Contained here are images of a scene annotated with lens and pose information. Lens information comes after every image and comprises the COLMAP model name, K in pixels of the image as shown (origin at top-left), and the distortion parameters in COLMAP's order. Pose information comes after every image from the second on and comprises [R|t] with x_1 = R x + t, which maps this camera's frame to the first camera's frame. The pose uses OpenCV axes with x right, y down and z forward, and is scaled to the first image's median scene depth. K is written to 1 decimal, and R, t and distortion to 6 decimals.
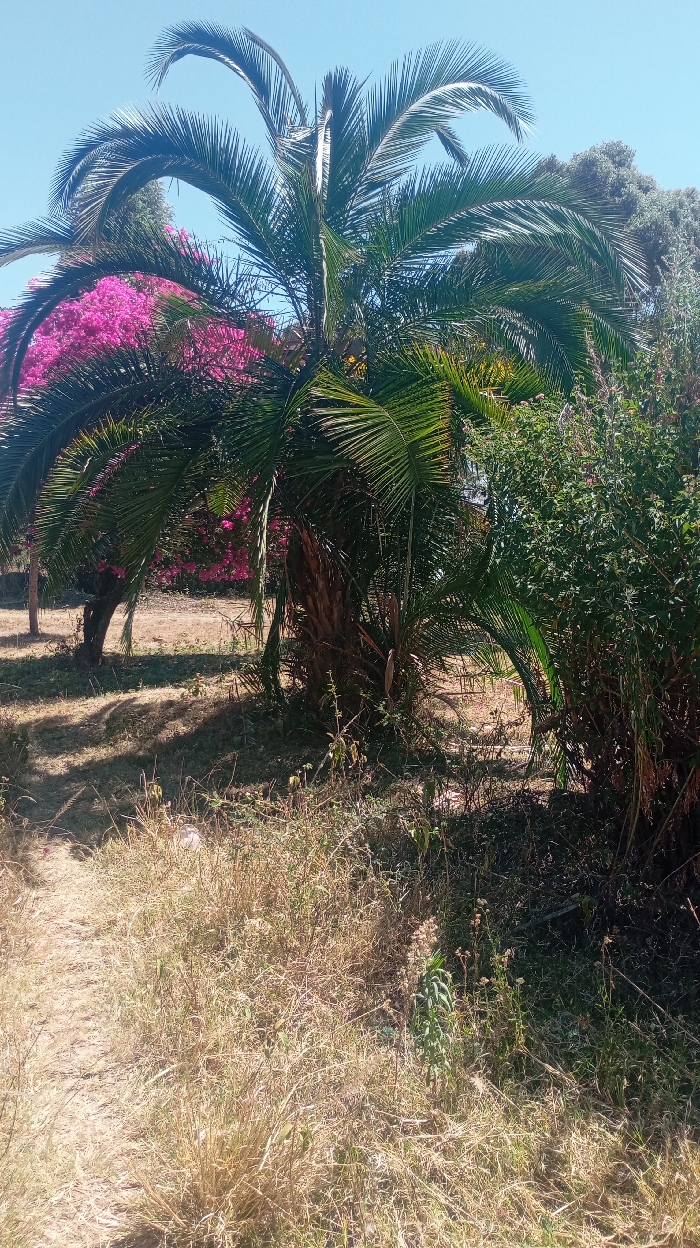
lens RADIAL K [[1023.0, 0, 349.4], [0, 1023.0, 650.2], [0, 0, 1]] dist [0.008923, 0.002938]
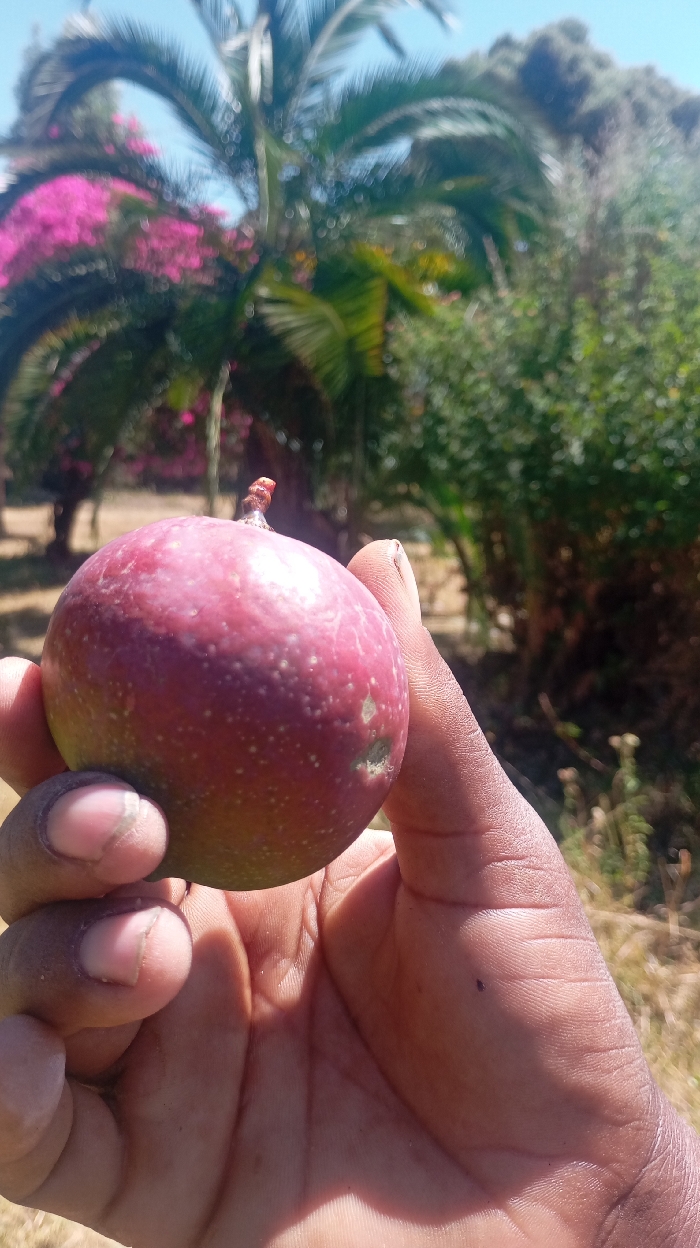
lens RADIAL K [[1023.0, 0, 349.4], [0, 1023.0, 650.2], [0, 0, 1]] dist [0.008923, 0.002938]
pose [[0.999354, -0.023819, 0.026907, 0.017375], [0.020996, 0.994690, 0.100749, 0.015508], [-0.029164, -0.100119, 0.994548, -0.098322]]
